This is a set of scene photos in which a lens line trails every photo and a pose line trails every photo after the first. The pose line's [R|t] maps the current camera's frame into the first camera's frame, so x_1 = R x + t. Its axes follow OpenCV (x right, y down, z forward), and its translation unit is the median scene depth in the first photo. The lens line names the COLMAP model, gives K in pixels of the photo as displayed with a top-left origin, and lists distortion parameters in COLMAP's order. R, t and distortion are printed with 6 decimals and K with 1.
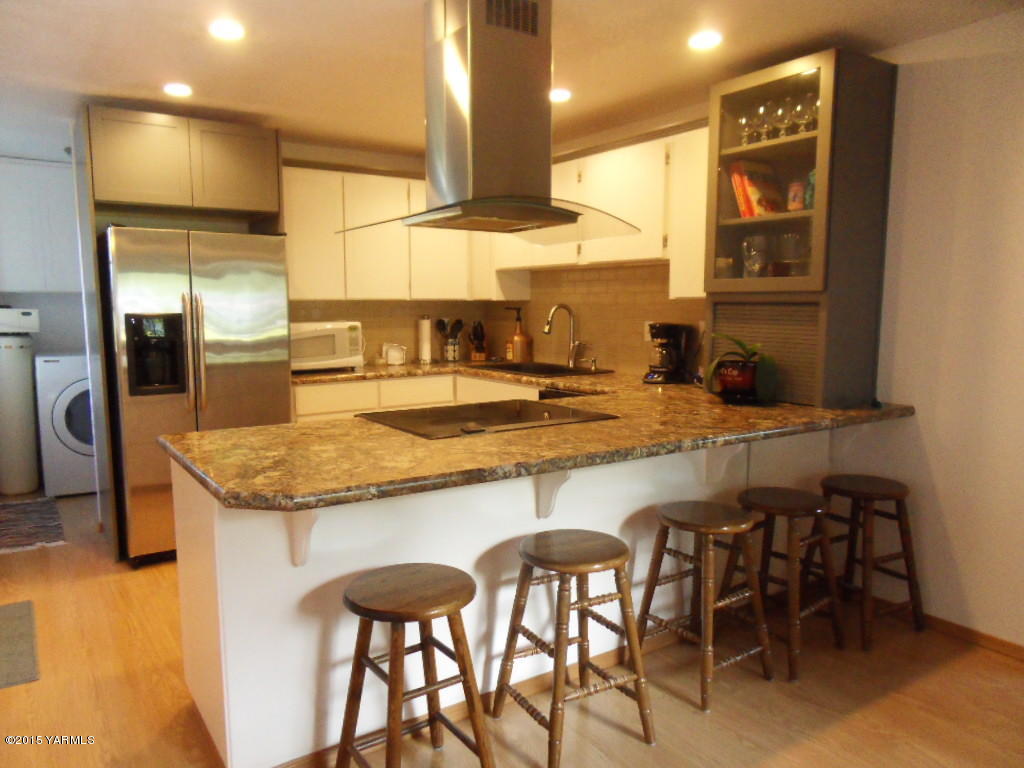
lens RADIAL K [[734.8, 0, 509.4], [0, 734.8, 388.0], [0, 0, 1]] dist [-0.013721, 0.001724]
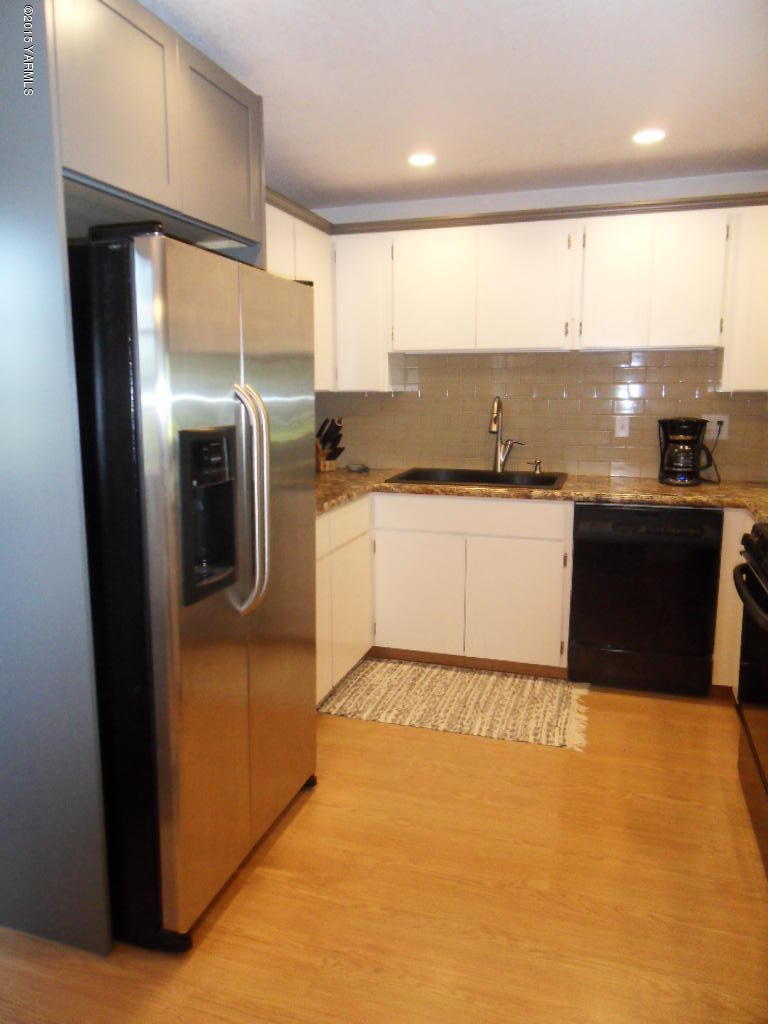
lens RADIAL K [[734.8, 0, 362.4], [0, 734.8, 491.2], [0, 0, 1]] dist [-0.013721, 0.001724]
pose [[0.806935, -0.086433, 0.584282, -0.535571], [0.071012, 0.996256, 0.049303, -0.059951], [-0.586356, 0.001707, 0.810052, 0.426376]]
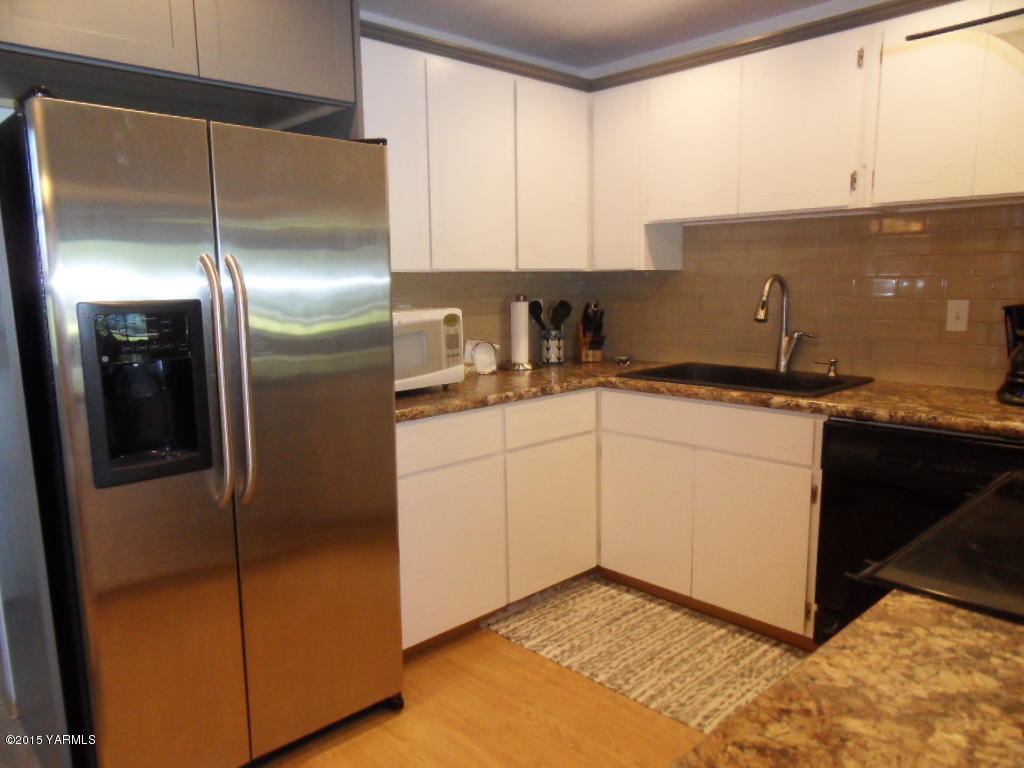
lens RADIAL K [[734.8, 0, 504.4], [0, 734.8, 385.2], [0, 0, 1]] dist [-0.013721, 0.001724]
pose [[0.988538, -0.033904, 0.147119, -0.258051], [0.029939, 0.999129, 0.029081, -0.043839], [-0.147976, -0.024343, 0.988691, 0.403934]]
